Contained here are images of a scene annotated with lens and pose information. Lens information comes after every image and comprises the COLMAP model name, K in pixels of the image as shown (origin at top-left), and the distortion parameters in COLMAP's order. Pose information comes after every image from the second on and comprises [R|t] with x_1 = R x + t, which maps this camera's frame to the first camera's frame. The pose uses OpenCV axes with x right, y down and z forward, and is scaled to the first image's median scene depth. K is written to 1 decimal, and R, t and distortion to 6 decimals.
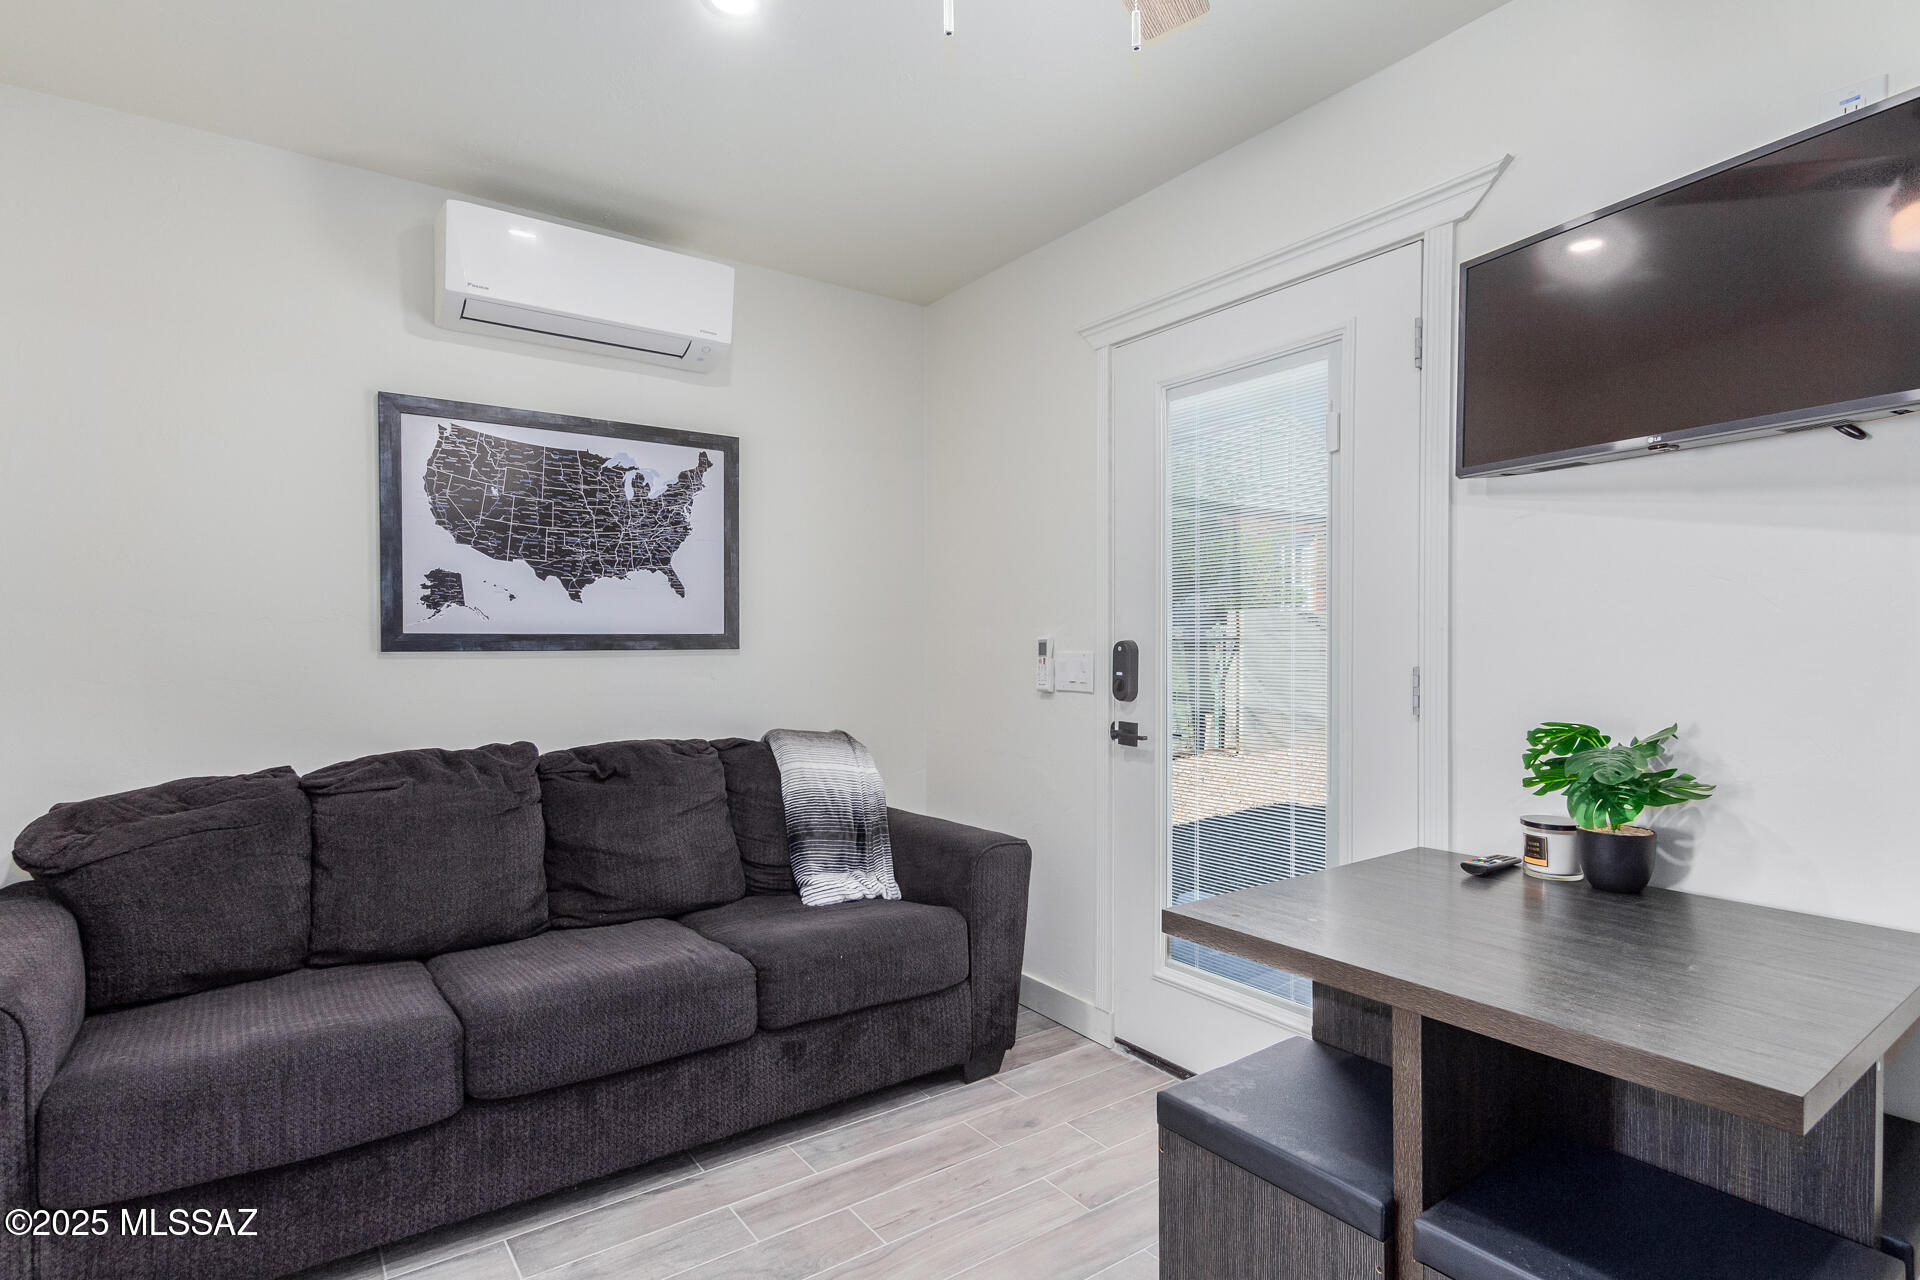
lens RADIAL K [[960.3, 0, 964.1], [0, 960.3, 652.0], [0, 0, 1]] dist [-0.000559, 0.000141]
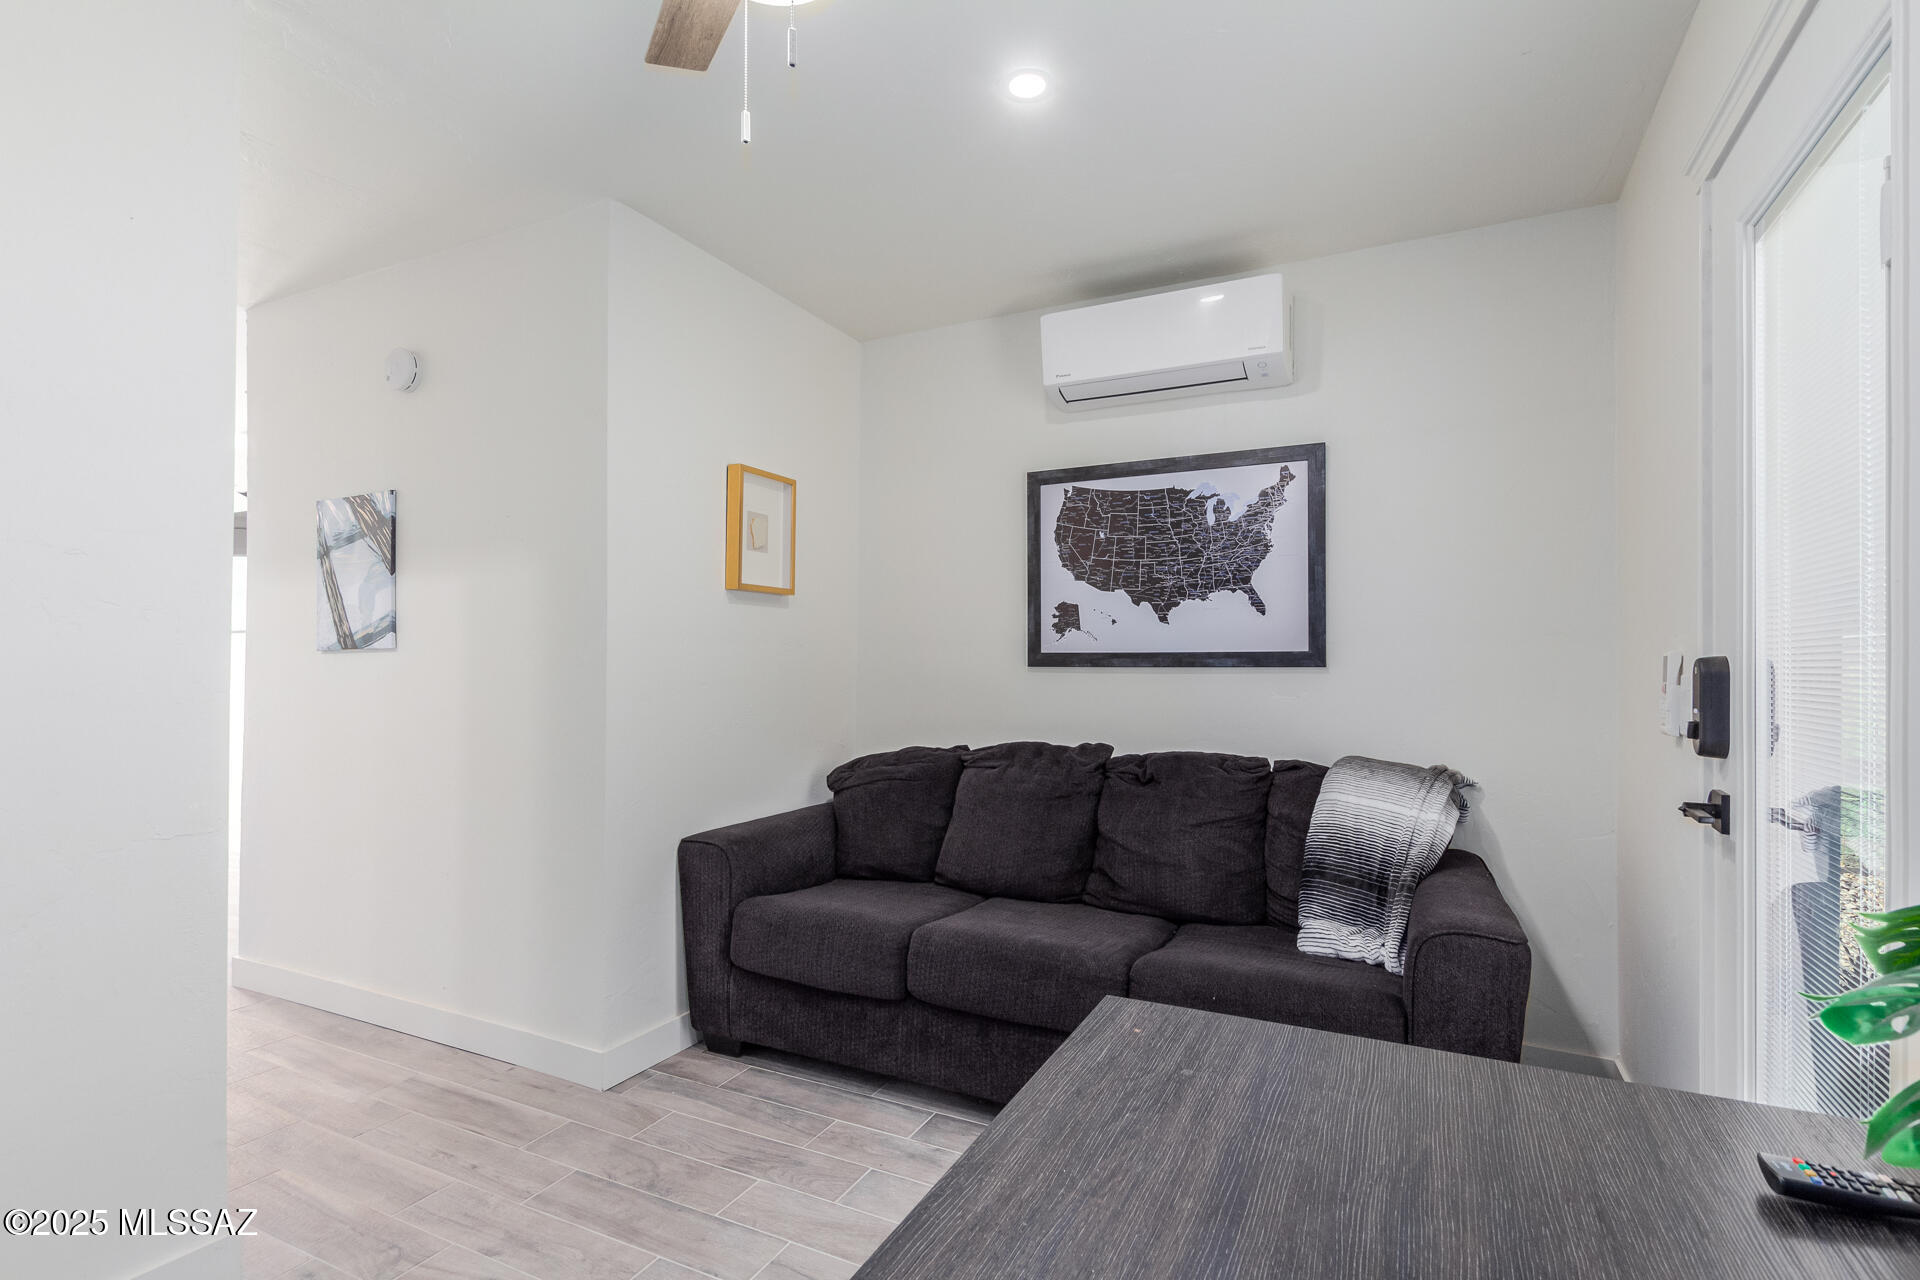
lens RADIAL K [[926.8, 0, 956.3], [0, 926.8, 656.9], [0, 0, 1]] dist [0.001510, 0.000508]
pose [[0.455660, -0.002563, -0.890150, 0.455432], [-0.011807, 0.999890, -0.008923, -0.000930], [0.890076, 0.014576, 0.455579, 0.298702]]
